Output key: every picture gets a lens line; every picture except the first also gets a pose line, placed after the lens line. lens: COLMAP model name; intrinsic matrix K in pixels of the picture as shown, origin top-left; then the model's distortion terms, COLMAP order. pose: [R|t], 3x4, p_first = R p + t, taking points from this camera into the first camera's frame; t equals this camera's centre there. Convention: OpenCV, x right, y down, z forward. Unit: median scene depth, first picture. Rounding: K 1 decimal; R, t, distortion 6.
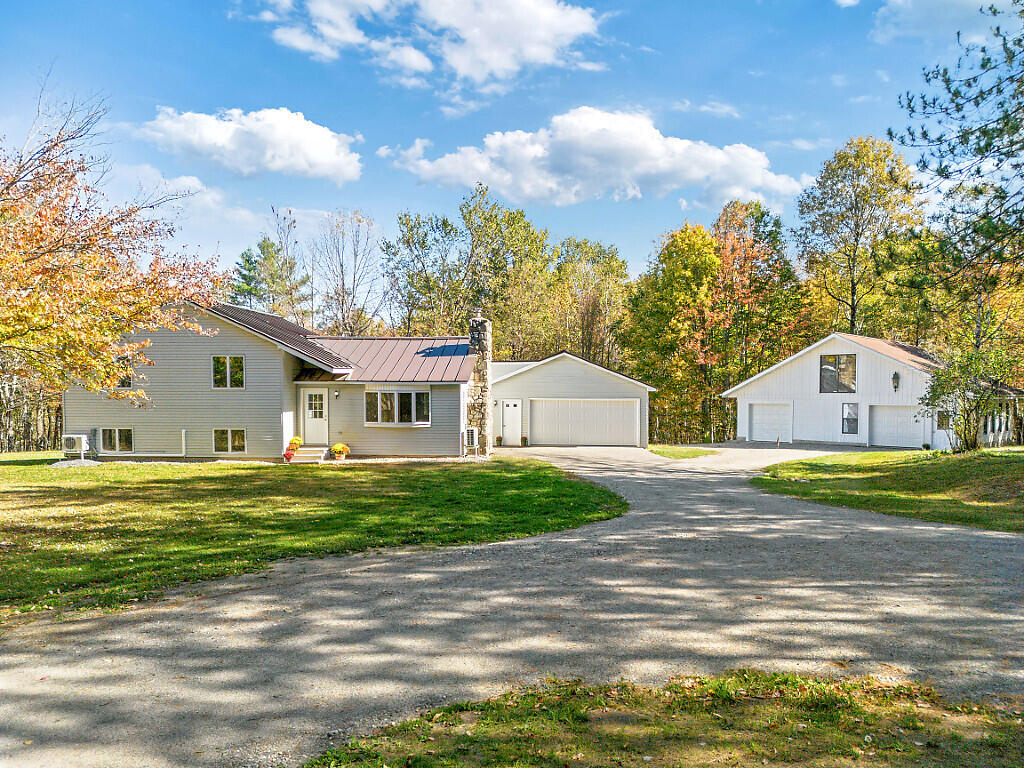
lens RADIAL K [[721.5, 0, 512.0], [0, 721.5, 384.0], [0, 0, 1]] dist [0.033089, -0.001463]
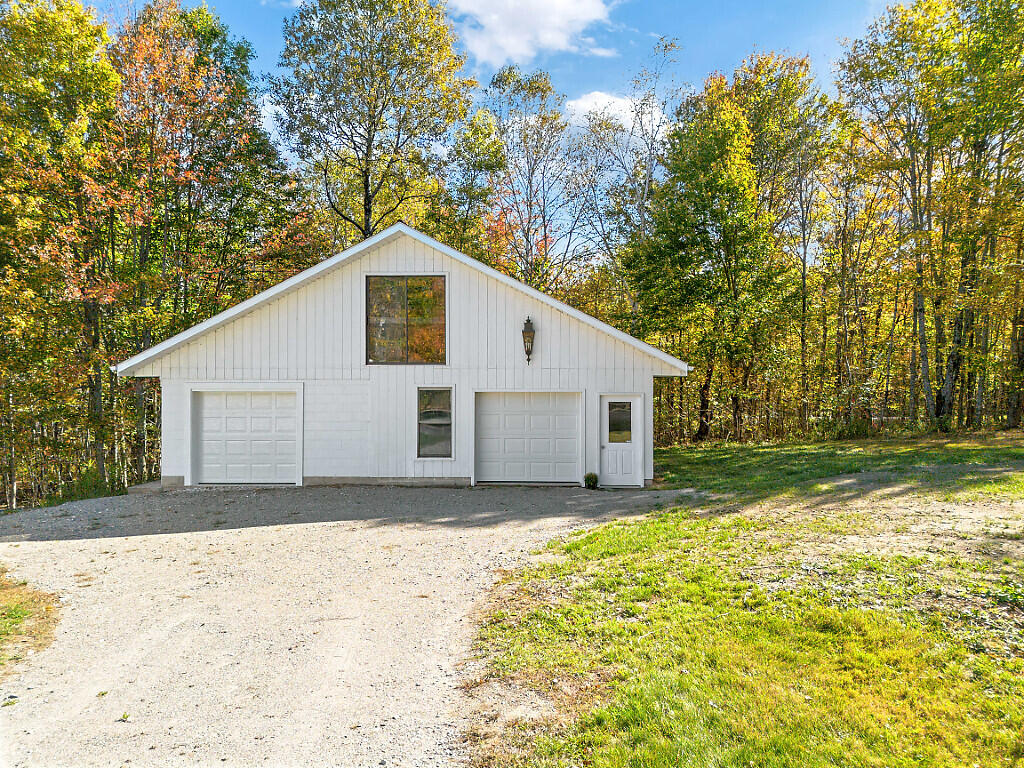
lens RADIAL K [[708.8, 0, 512.0], [0, 708.8, 384.0], [0, 0, 1]] dist [0.057453, -0.051506]
pose [[0.737938, -0.007806, 0.674823, 0.189633], [-0.005517, 0.999830, 0.017598, 0.014818], [-0.674846, -0.016709, 0.737770, 0.584819]]
